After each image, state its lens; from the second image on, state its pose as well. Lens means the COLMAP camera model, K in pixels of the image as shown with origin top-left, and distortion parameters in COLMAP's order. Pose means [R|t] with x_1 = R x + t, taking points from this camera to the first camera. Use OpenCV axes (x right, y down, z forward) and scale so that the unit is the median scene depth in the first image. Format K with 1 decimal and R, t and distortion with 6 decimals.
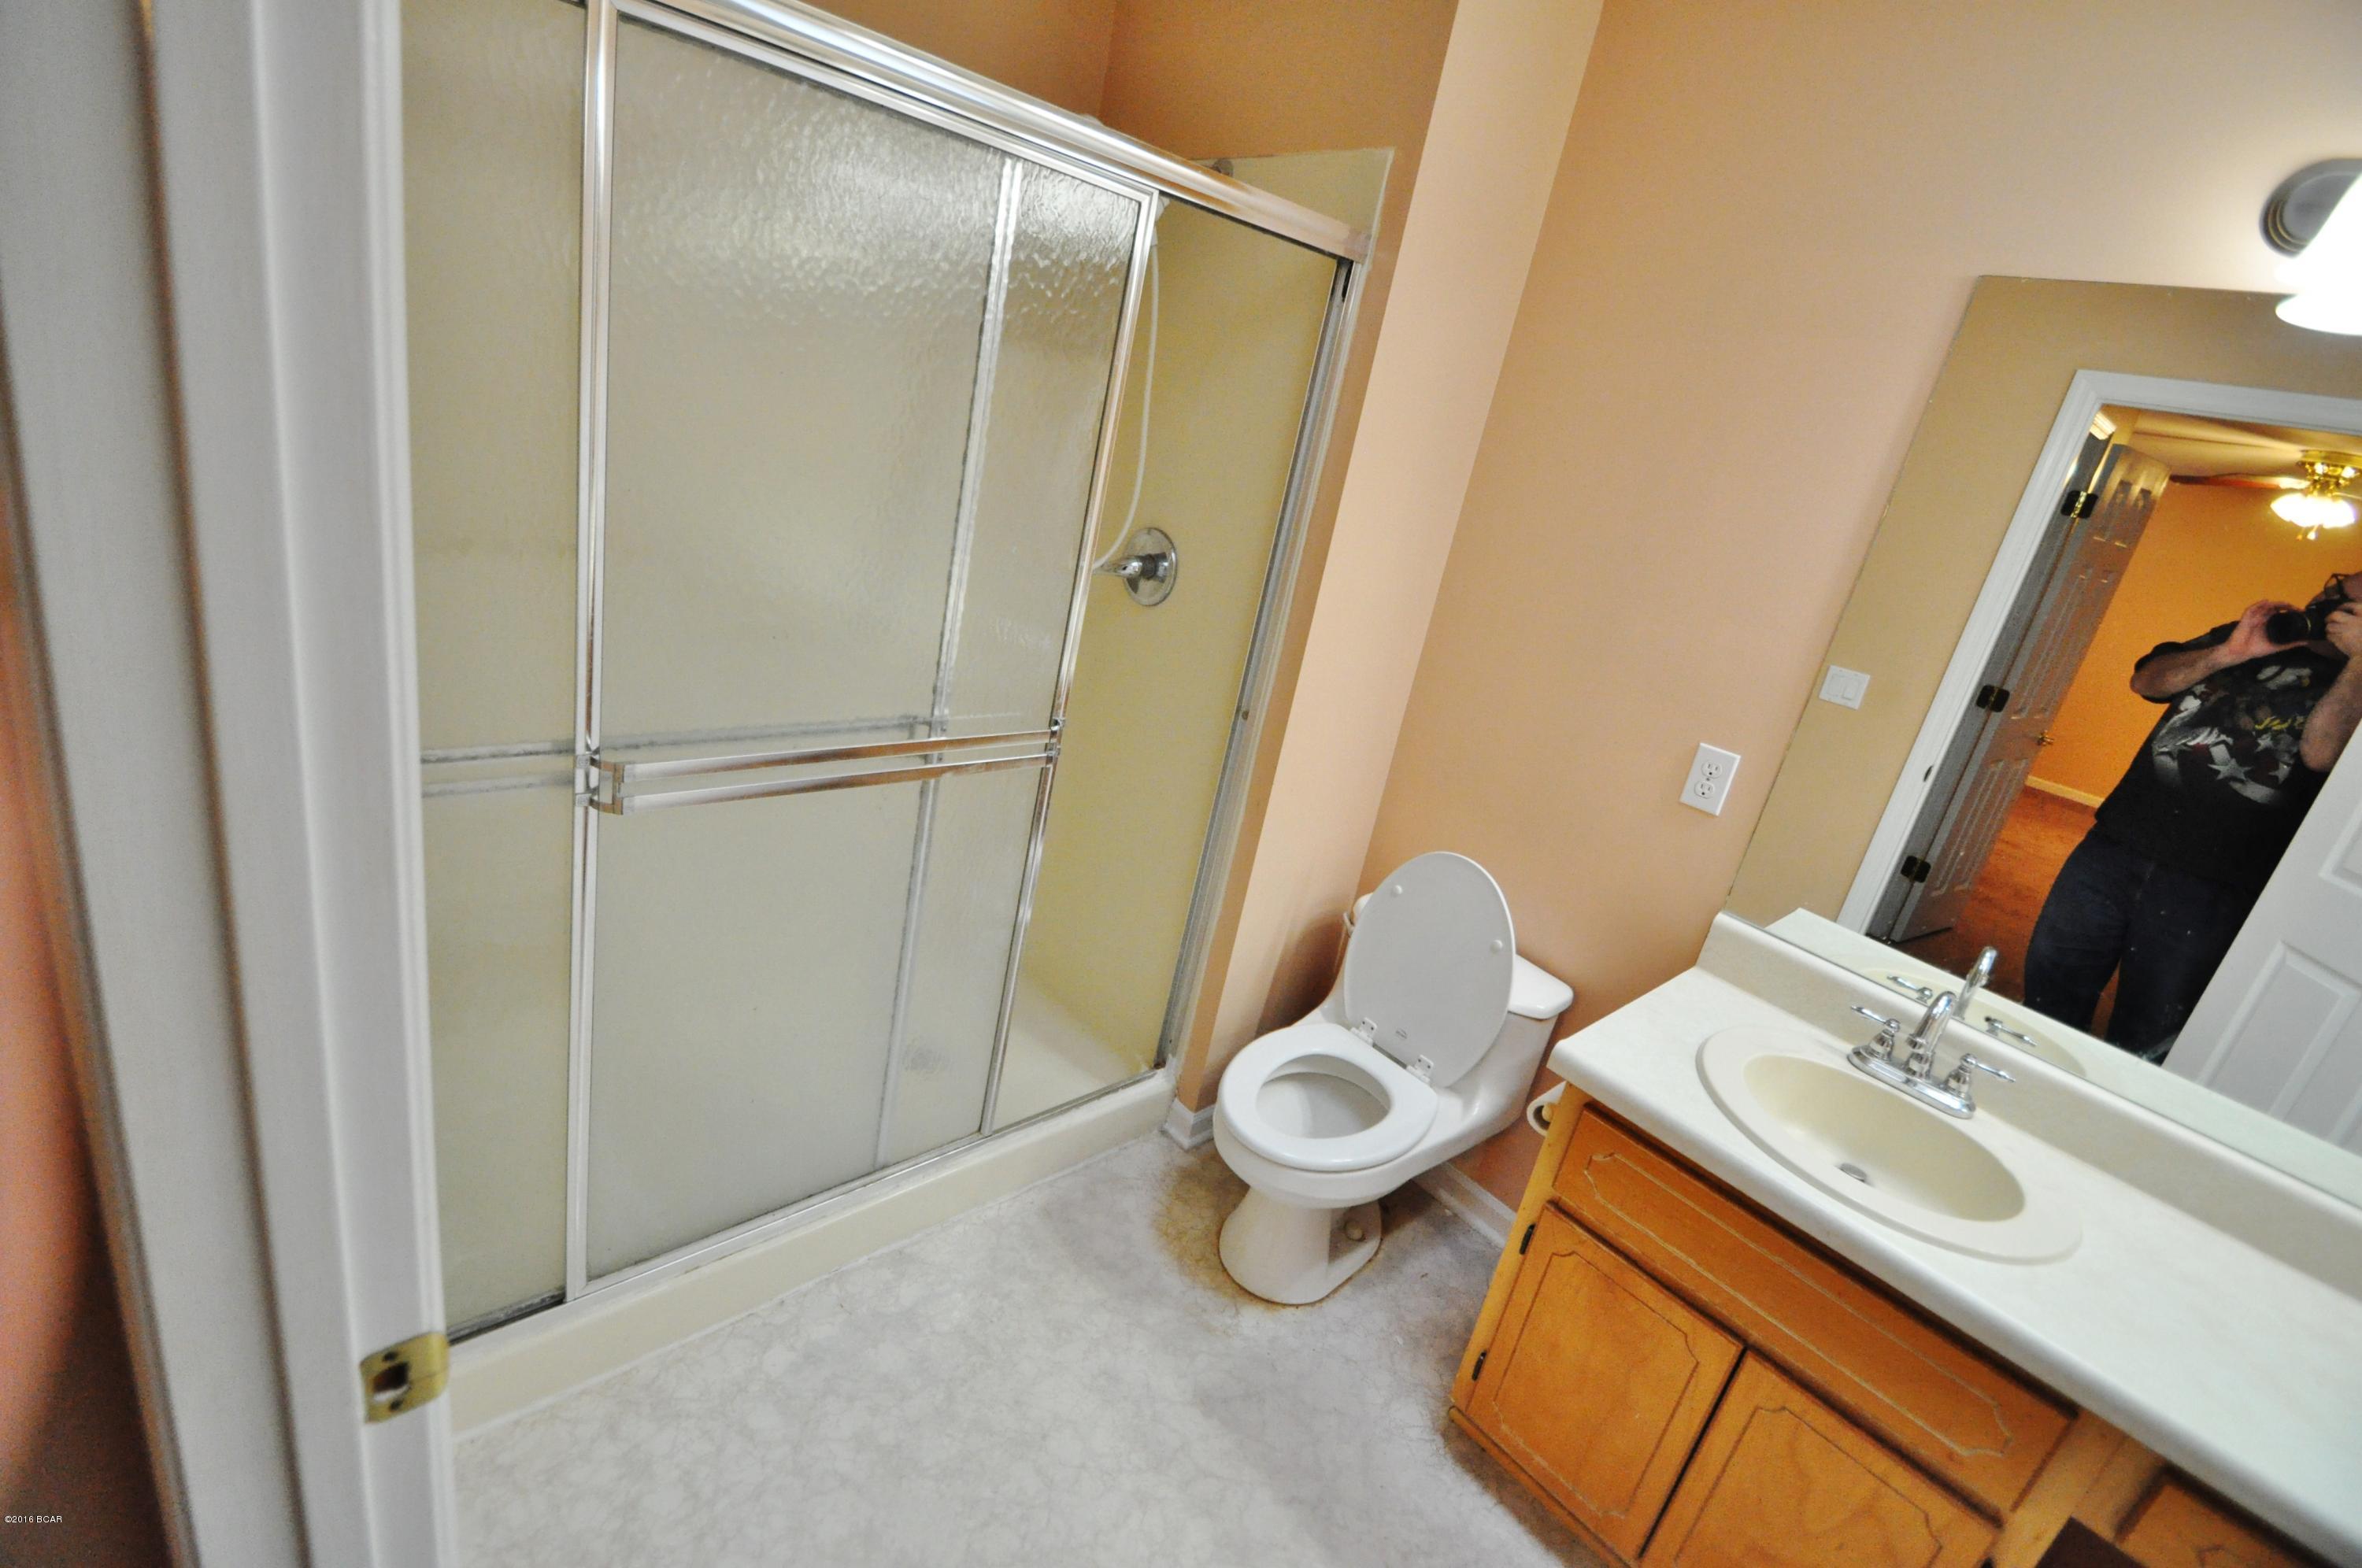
lens RADIAL K [[1033.0, 0, 1149.8], [0, 1033.0, 743.9], [0, 0, 1]] dist [0.023115, -0.017342]
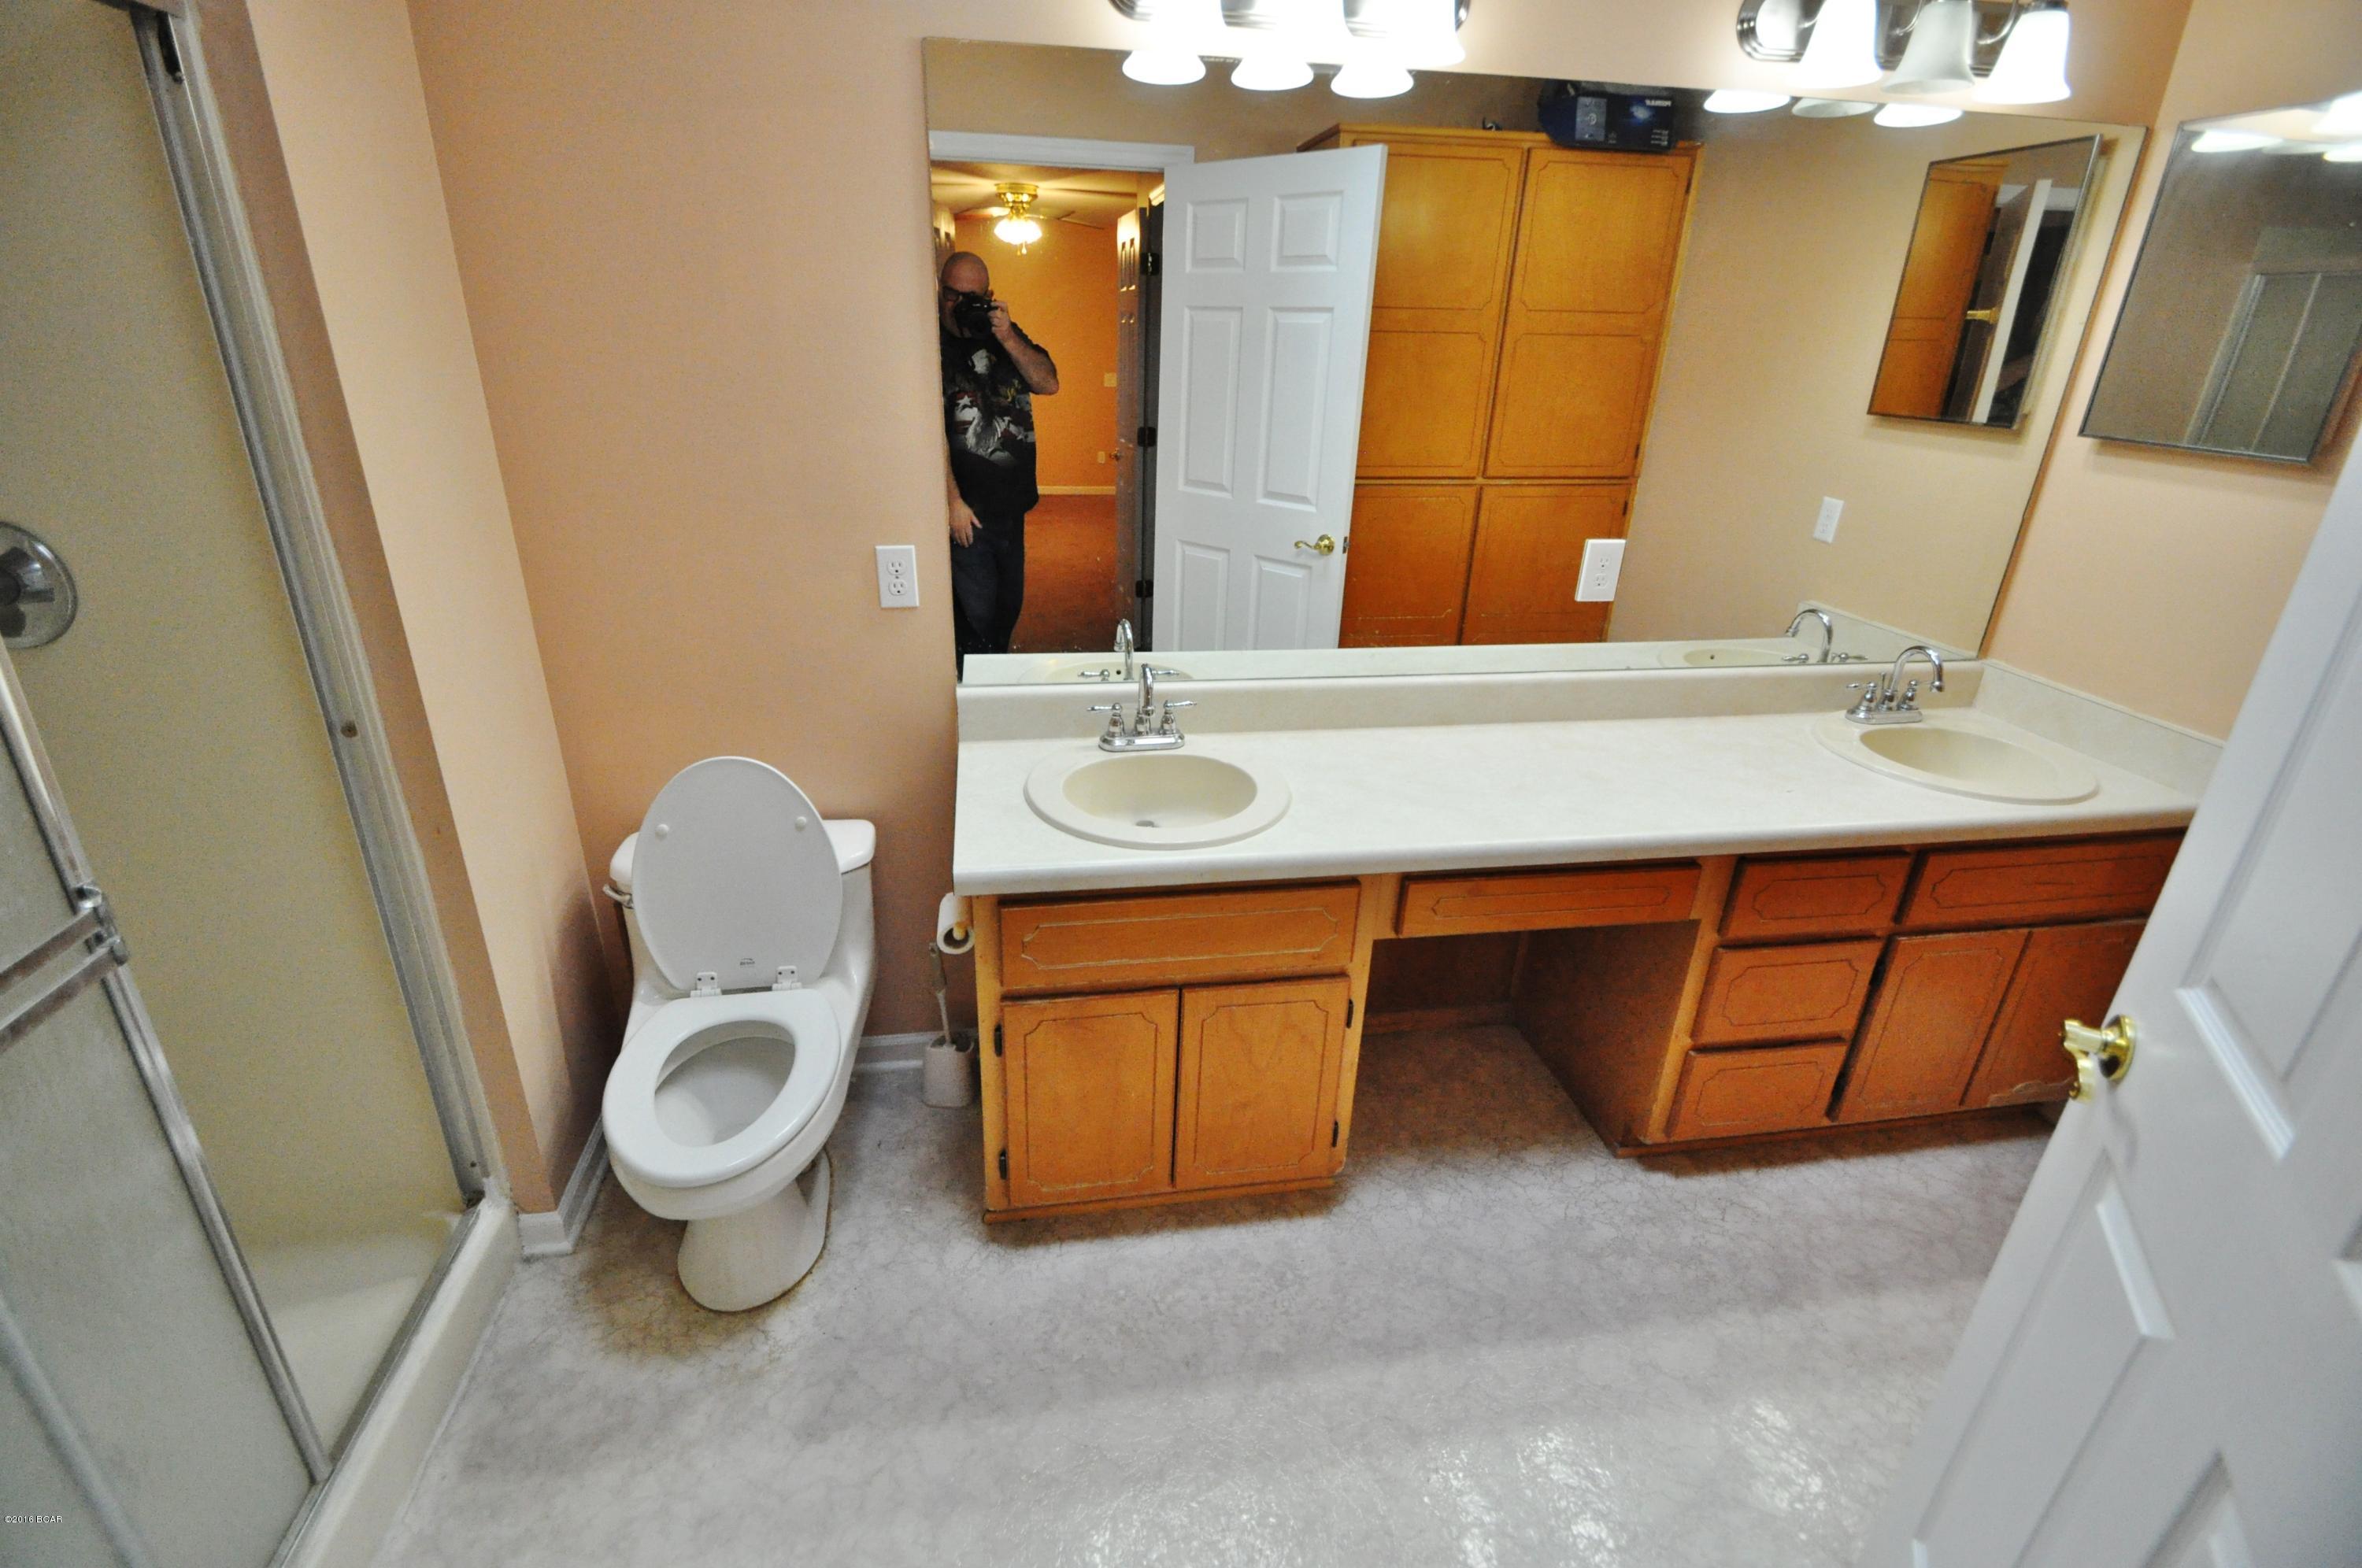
lens RADIAL K [[1033.0, 0, 1149.8], [0, 1033.0, 743.9], [0, 0, 1]] dist [0.023115, -0.017342]
pose [[0.531572, -0.473079, 0.702586, -0.134064], [0.344805, 0.878508, 0.330657, -0.075591], [-0.773654, 0.066487, 0.630110, 0.169490]]
